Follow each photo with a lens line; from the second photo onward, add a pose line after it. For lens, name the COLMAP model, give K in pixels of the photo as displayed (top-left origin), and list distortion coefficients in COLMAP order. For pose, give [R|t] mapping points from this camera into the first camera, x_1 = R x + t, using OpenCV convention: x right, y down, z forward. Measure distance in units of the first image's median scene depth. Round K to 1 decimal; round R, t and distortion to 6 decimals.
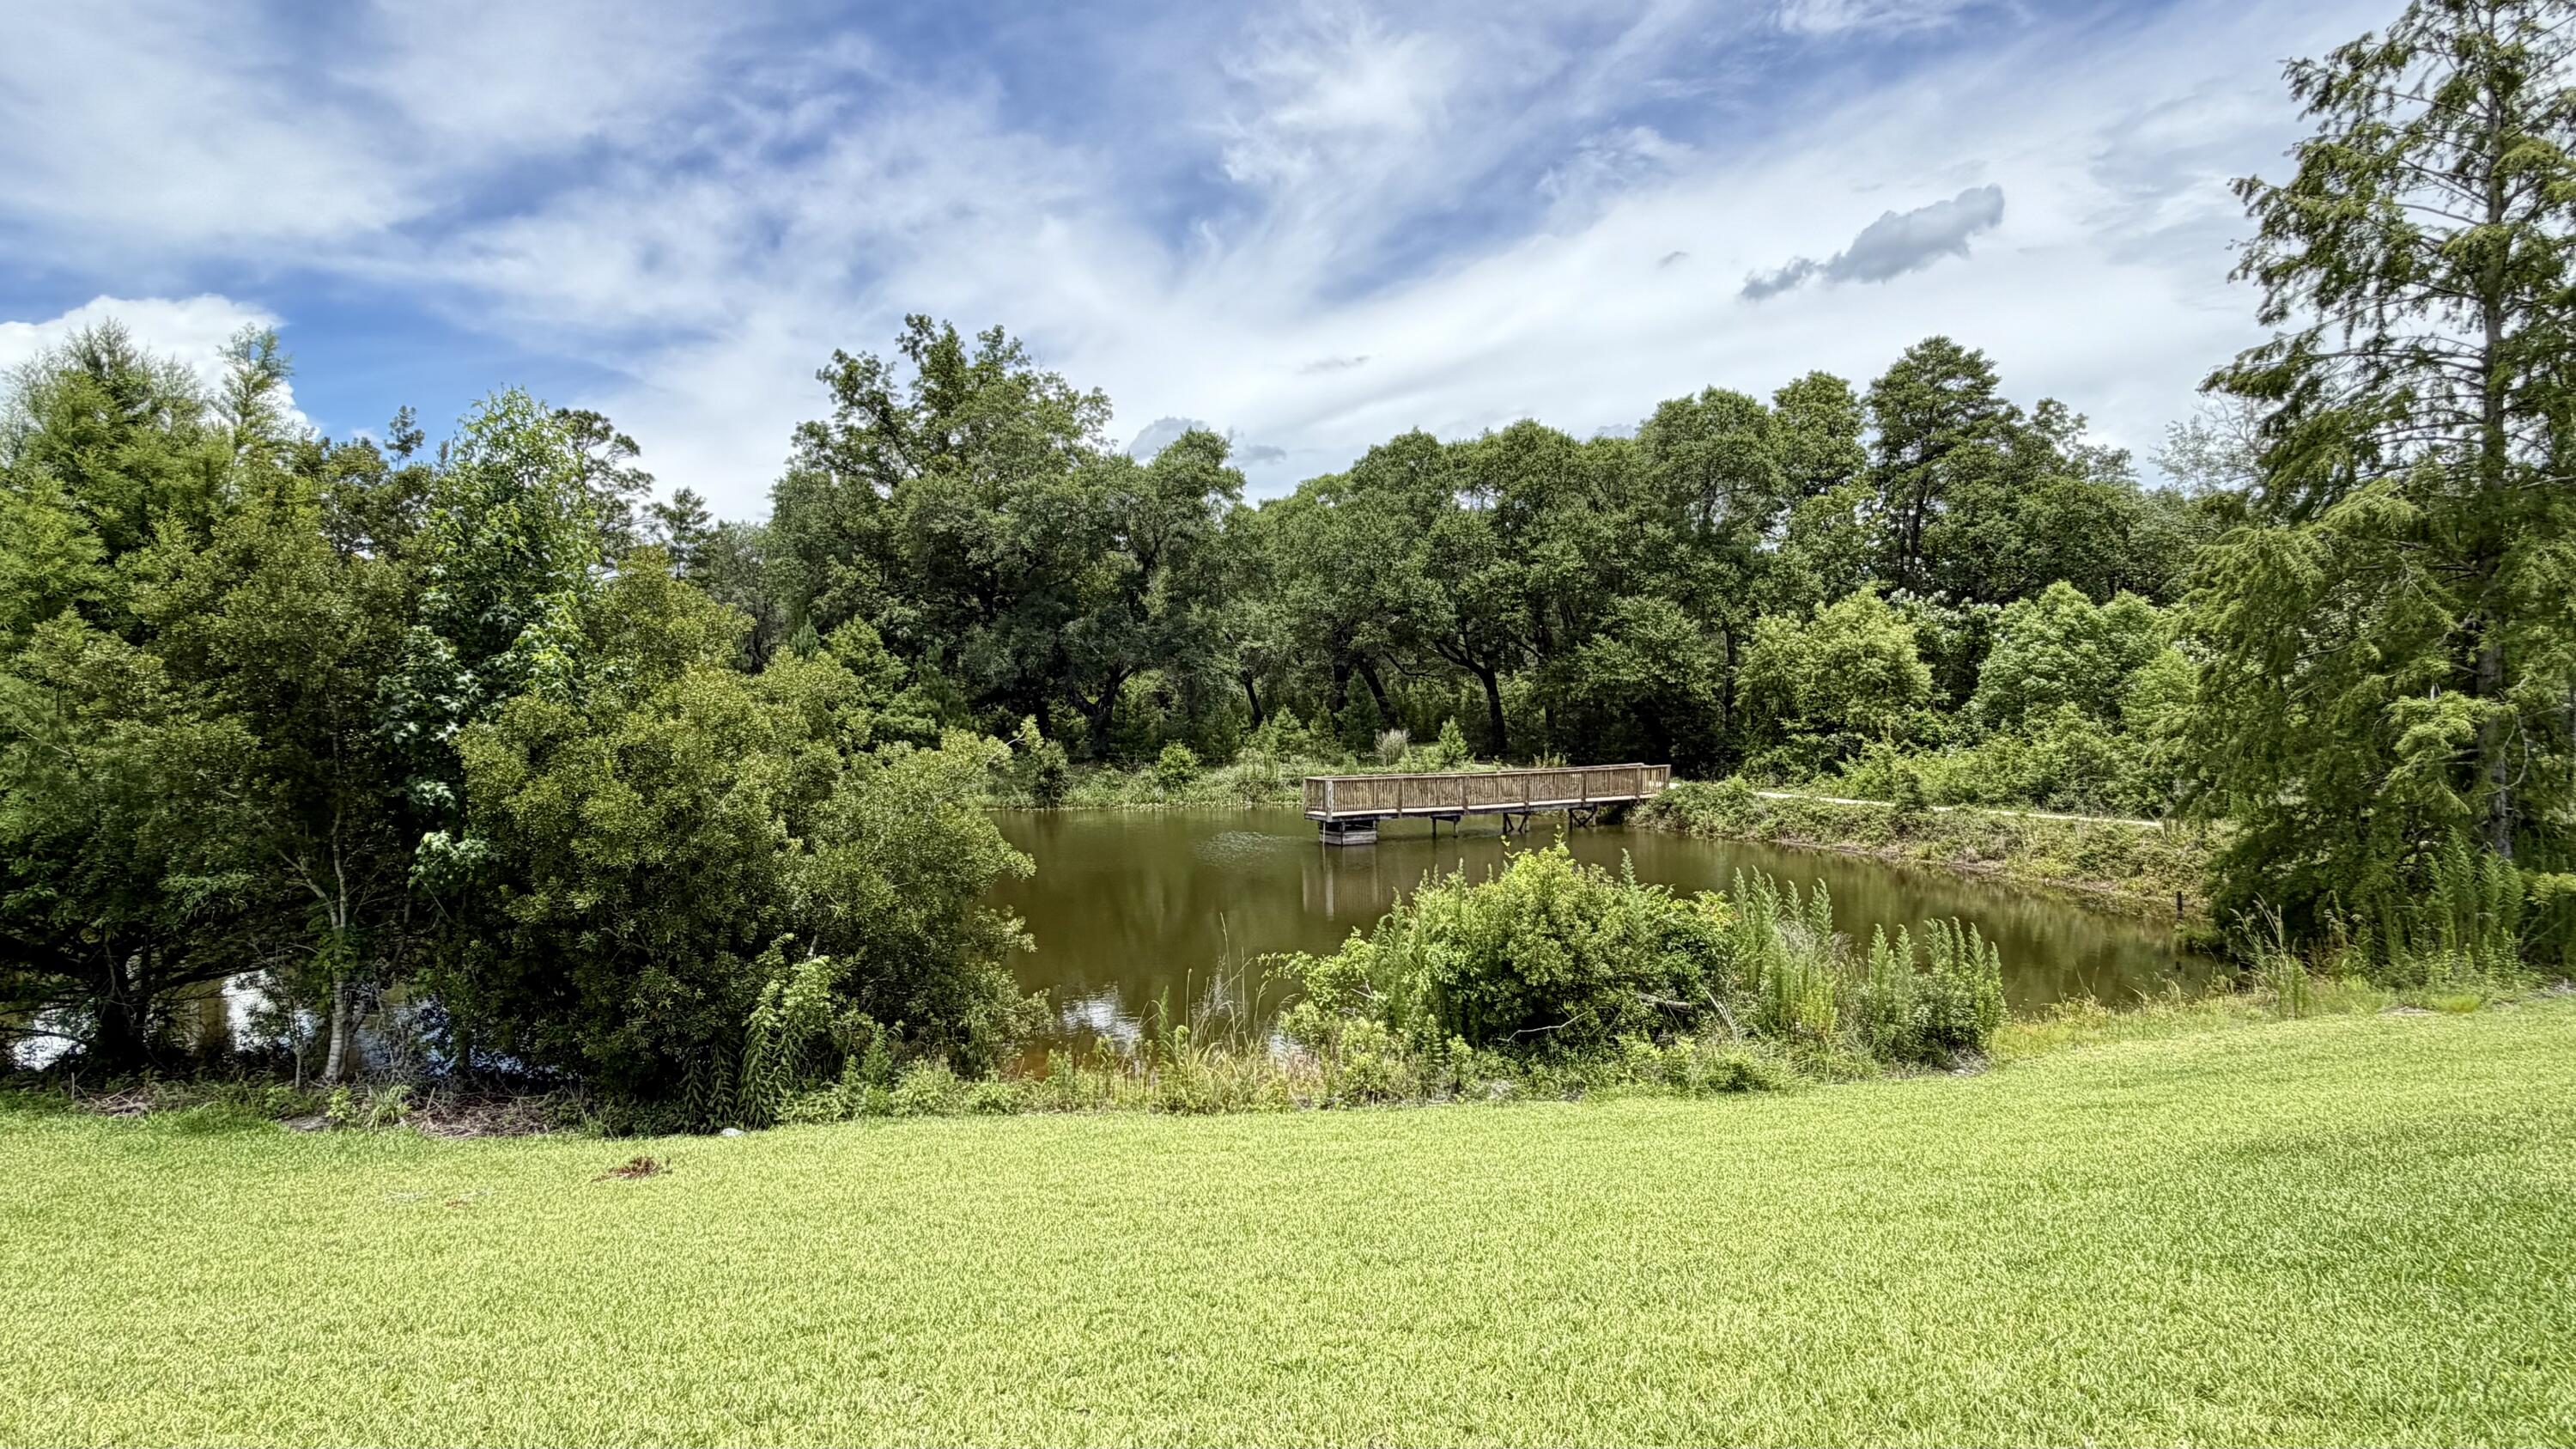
lens RADIAL K [[1360.1, 0, 1287.9], [0, 1360.1, 738.0], [0, 0, 1]] dist [0.007352, -0.000149]
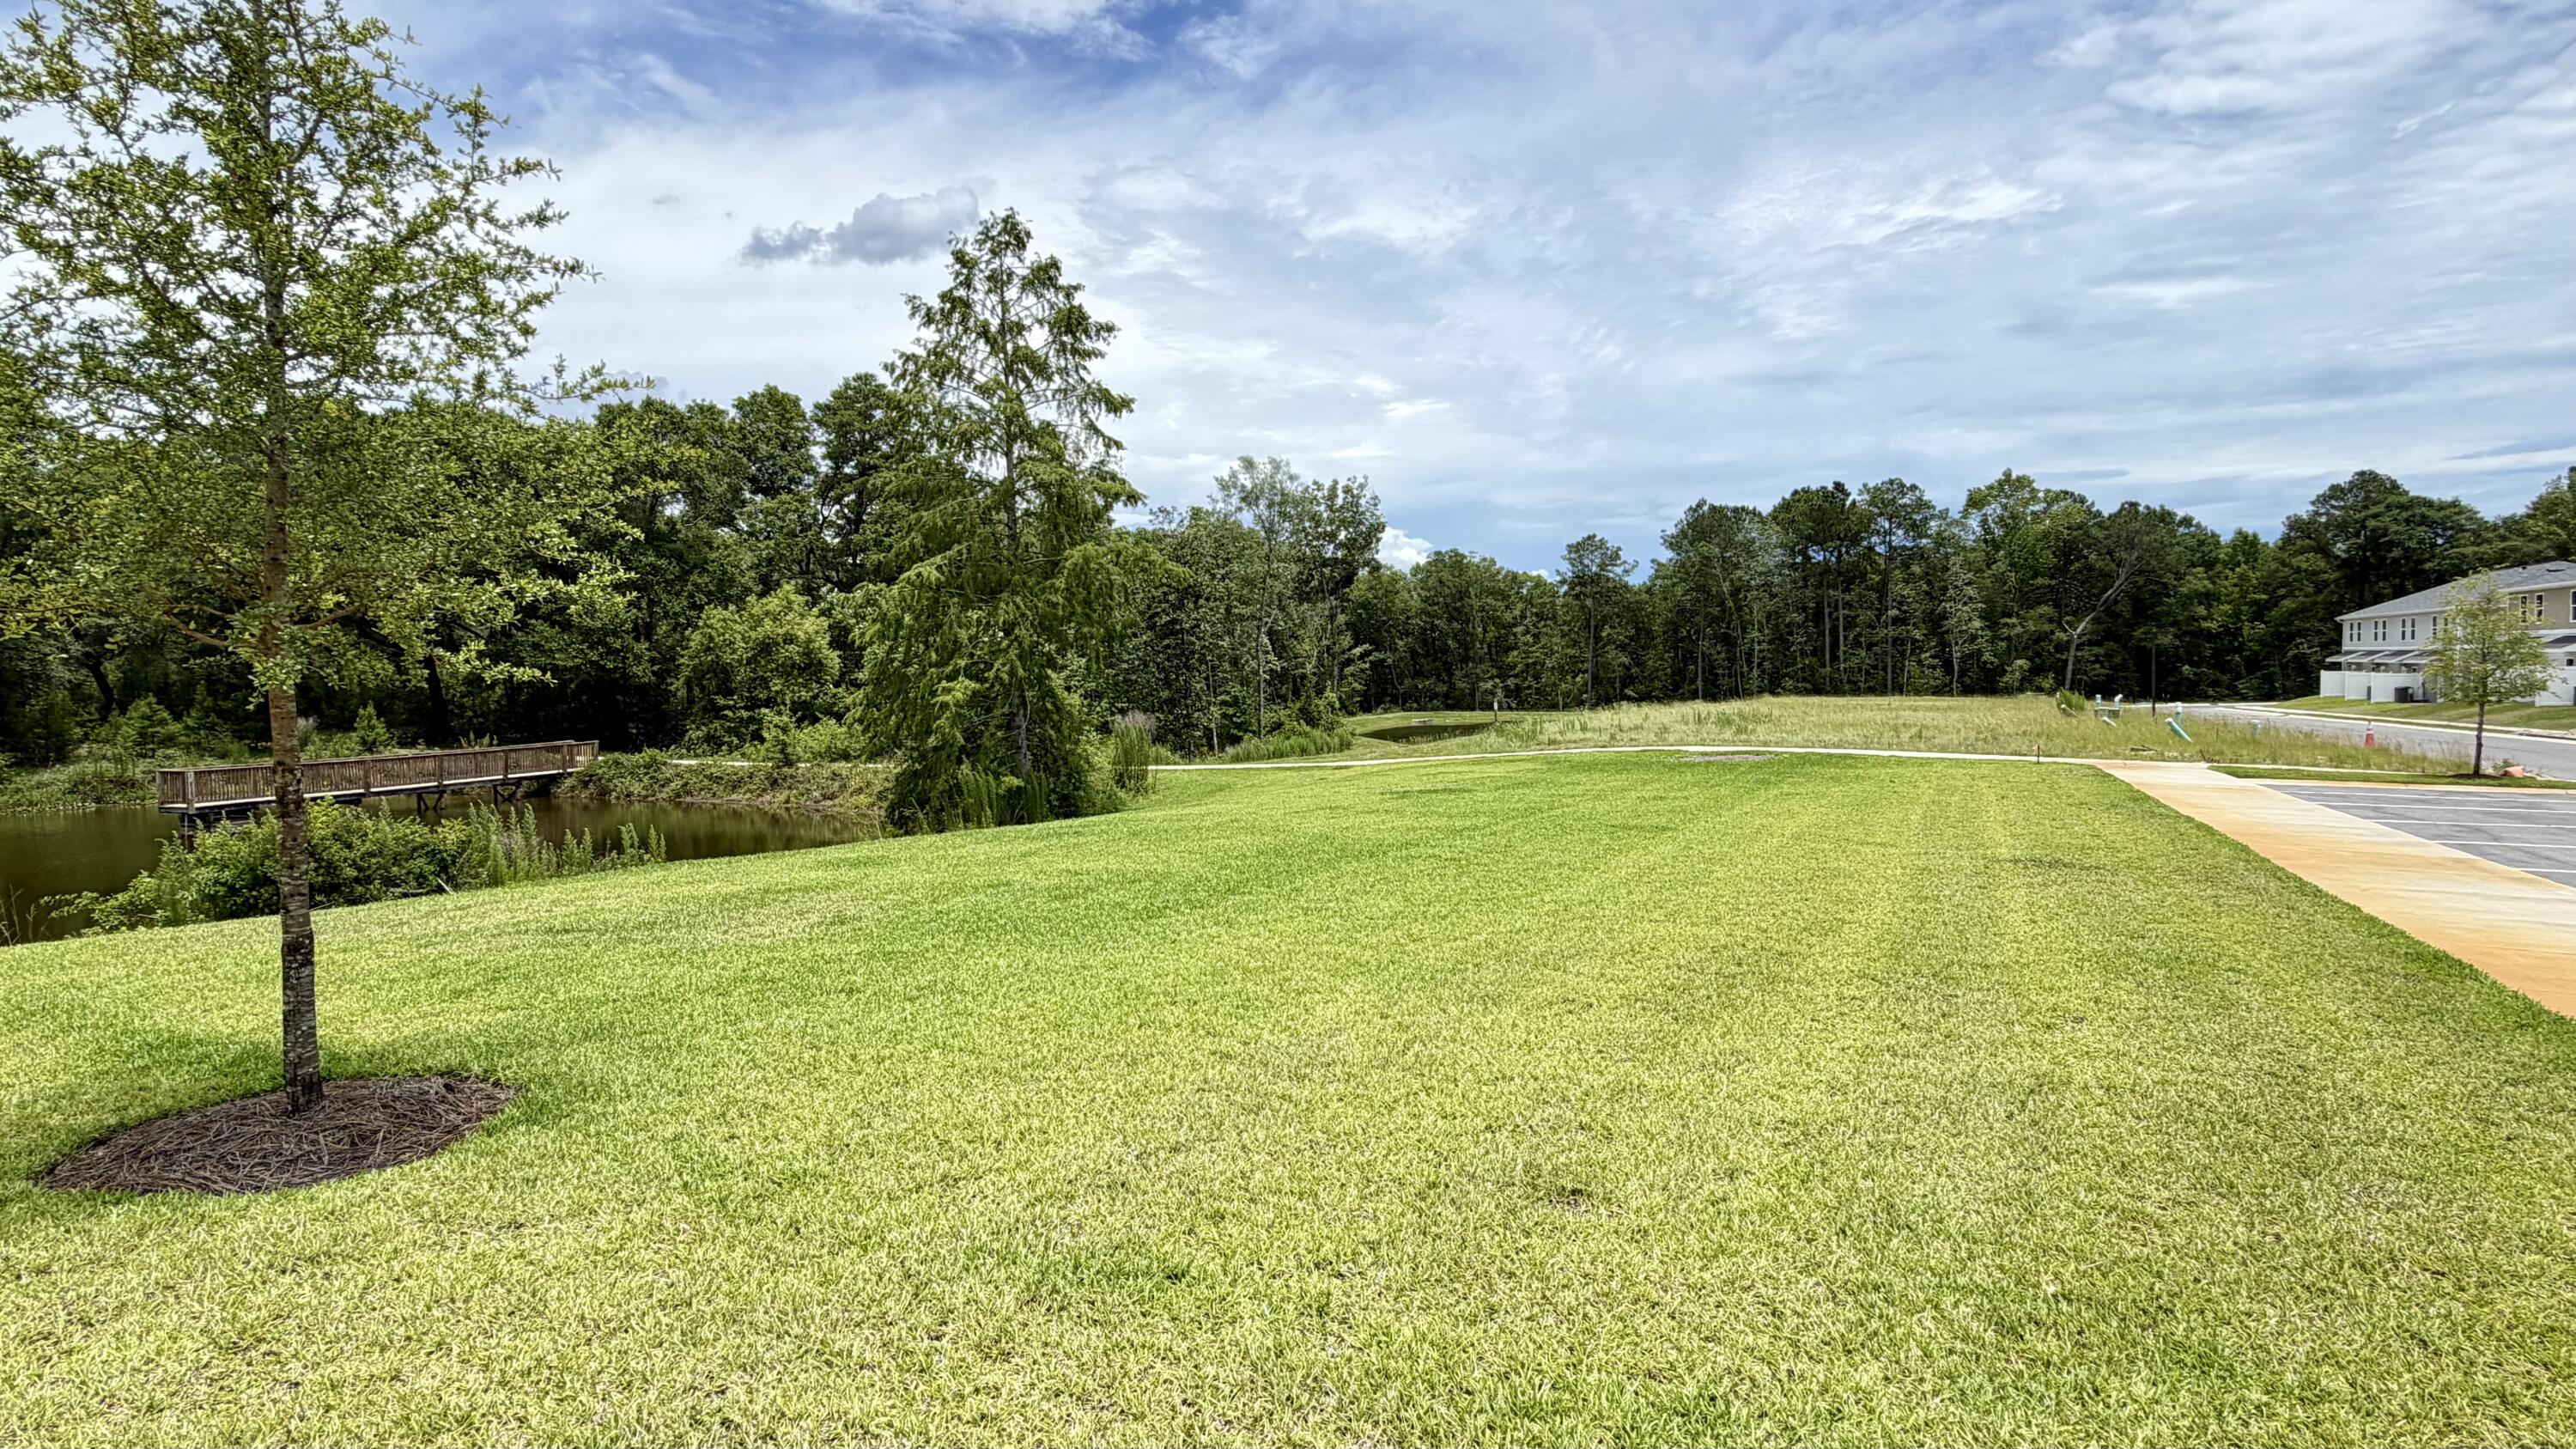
lens RADIAL K [[1360.1, 0, 1368.8], [0, 1360.1, 748.1], [0, 0, 1]] dist [0.007352, -0.000149]
pose [[0.758013, -0.049108, 0.650389, 0.024692], [0.030504, 0.998740, 0.039860, -0.000060], [-0.651526, -0.010375, 0.758555, -0.235850]]
